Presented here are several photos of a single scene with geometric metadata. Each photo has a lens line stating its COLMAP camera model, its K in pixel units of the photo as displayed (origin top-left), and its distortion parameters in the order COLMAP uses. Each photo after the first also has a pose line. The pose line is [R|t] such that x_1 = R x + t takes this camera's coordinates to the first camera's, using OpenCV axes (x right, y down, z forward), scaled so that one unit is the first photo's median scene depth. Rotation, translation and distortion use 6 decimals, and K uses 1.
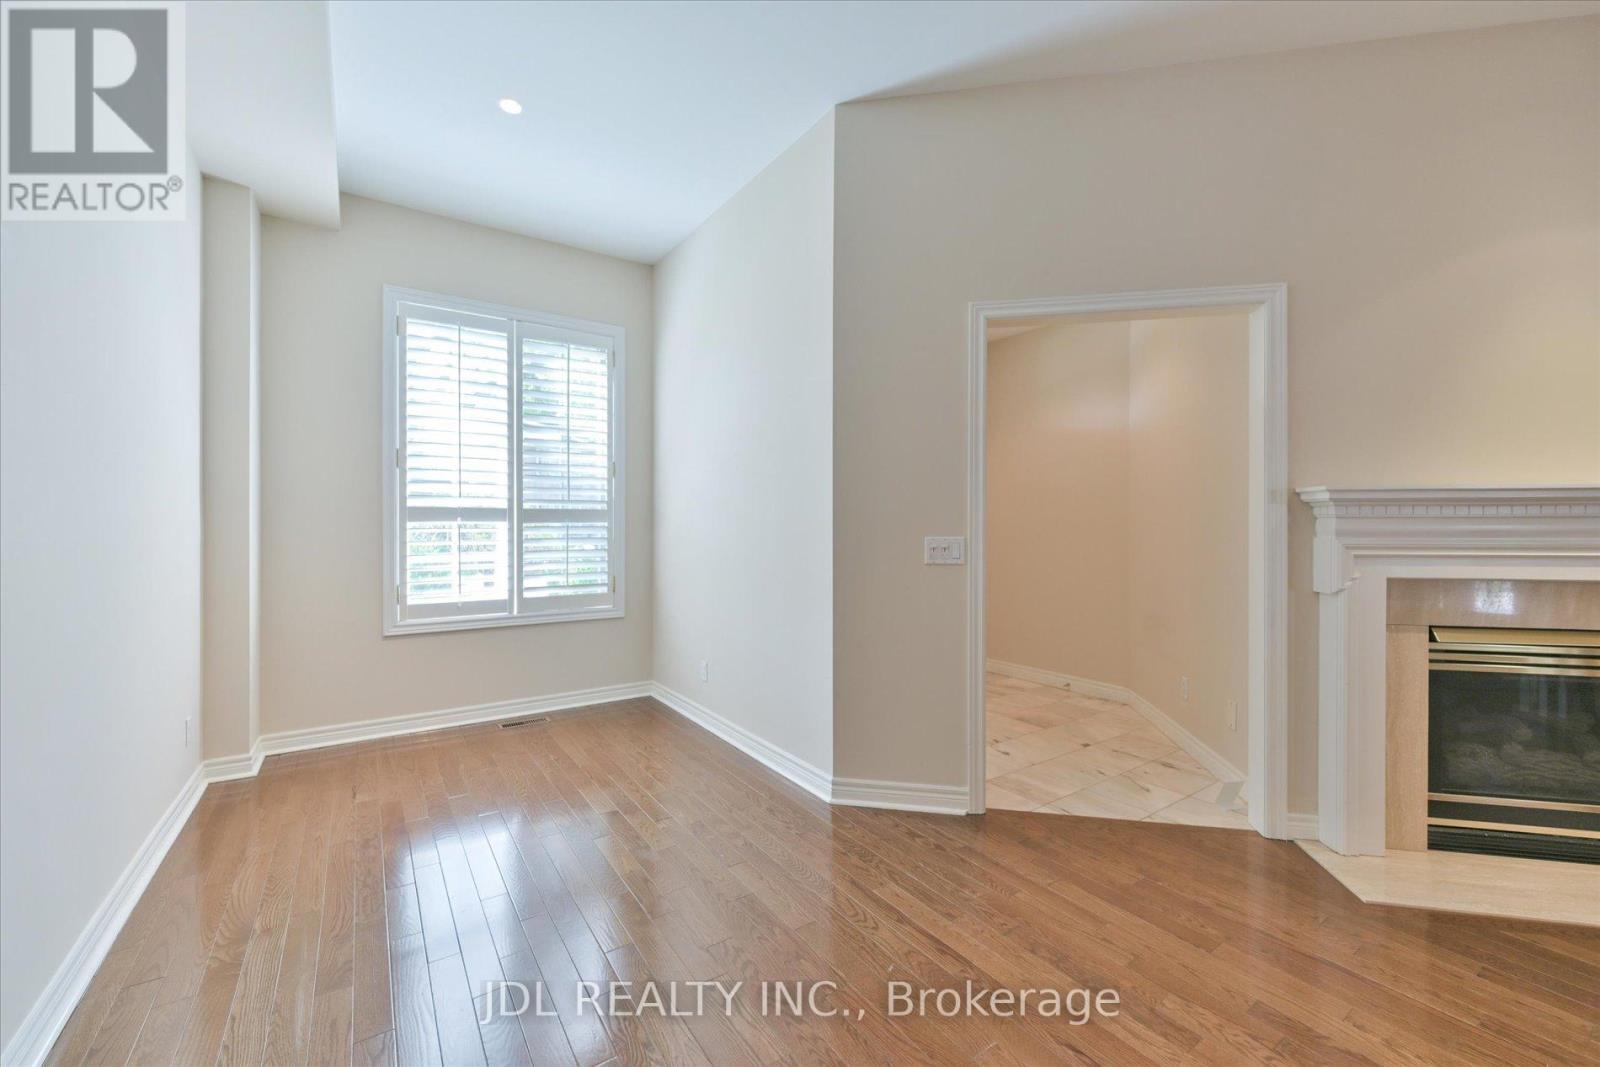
lens RADIAL K [[633.7, 0, 800.0], [0, 633.7, 533.5], [0, 0, 1]] dist [0.001987, 0.000218]
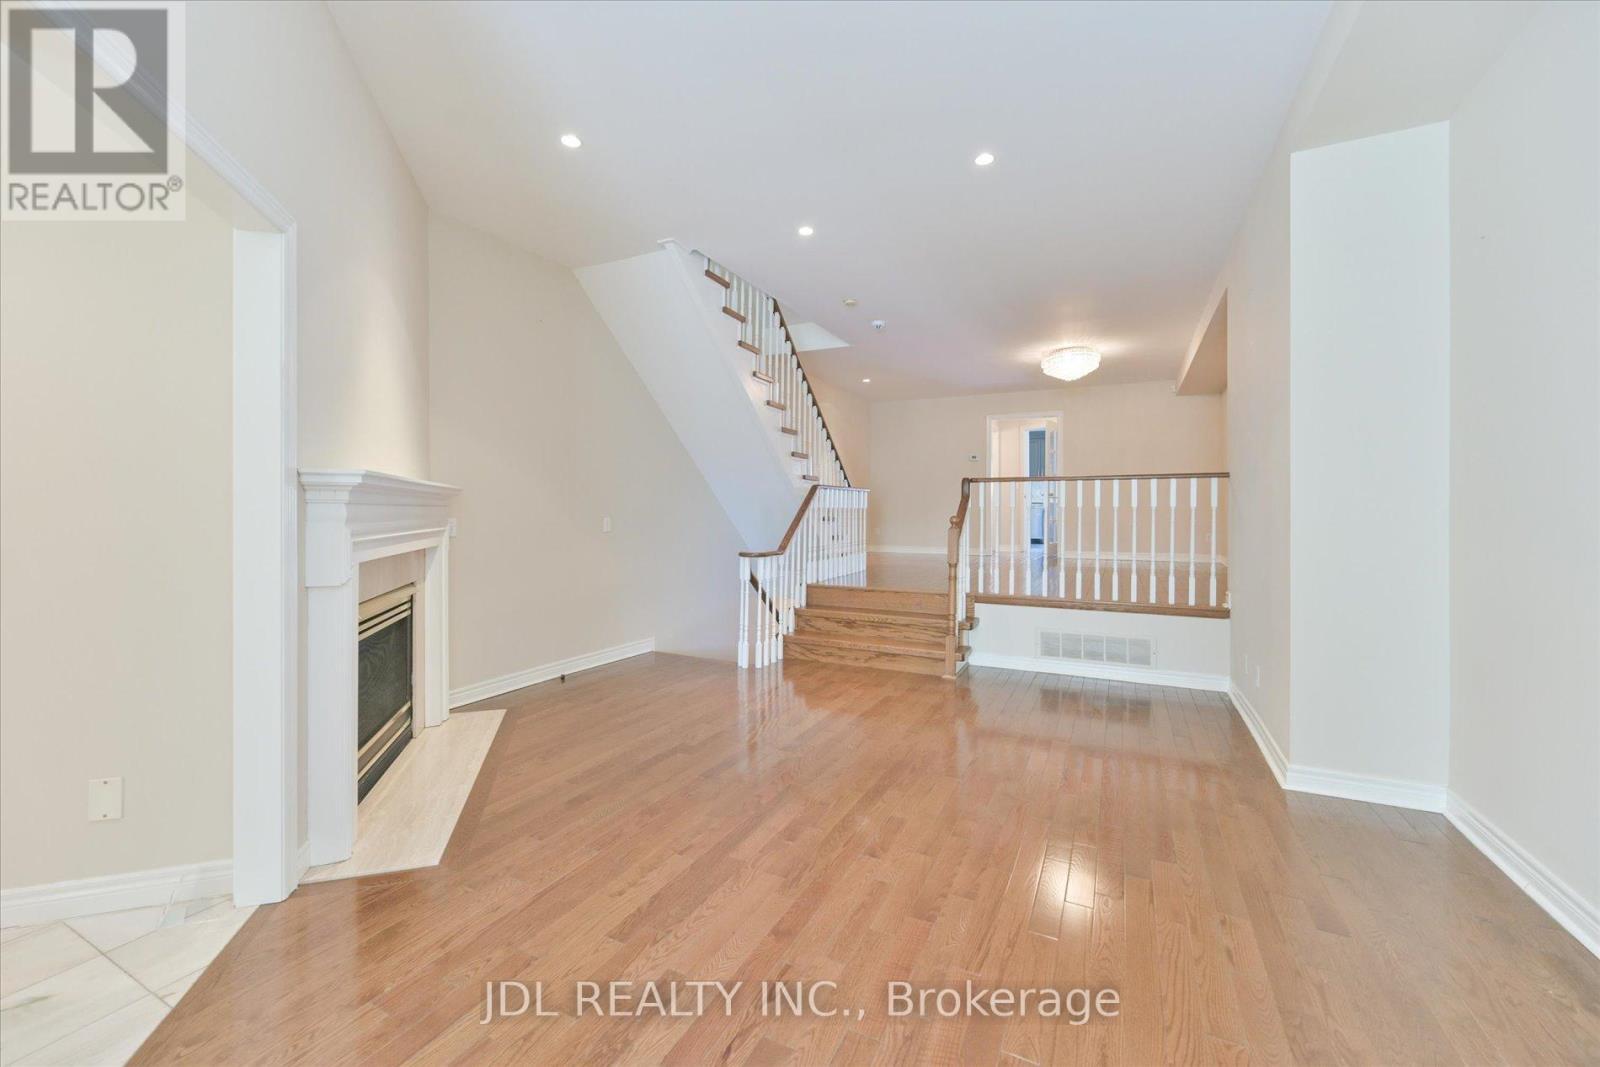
lens RADIAL K [[633.7, 0, 800.0], [0, 633.7, 533.5], [0, 0, 1]] dist [0.001987, 0.000218]
pose [[-0.481283, -0.030657, 0.876029, -0.283701], [-0.004239, 0.999458, 0.032647, -0.014062], [-0.876555, 0.011999, -0.481152, 0.846760]]
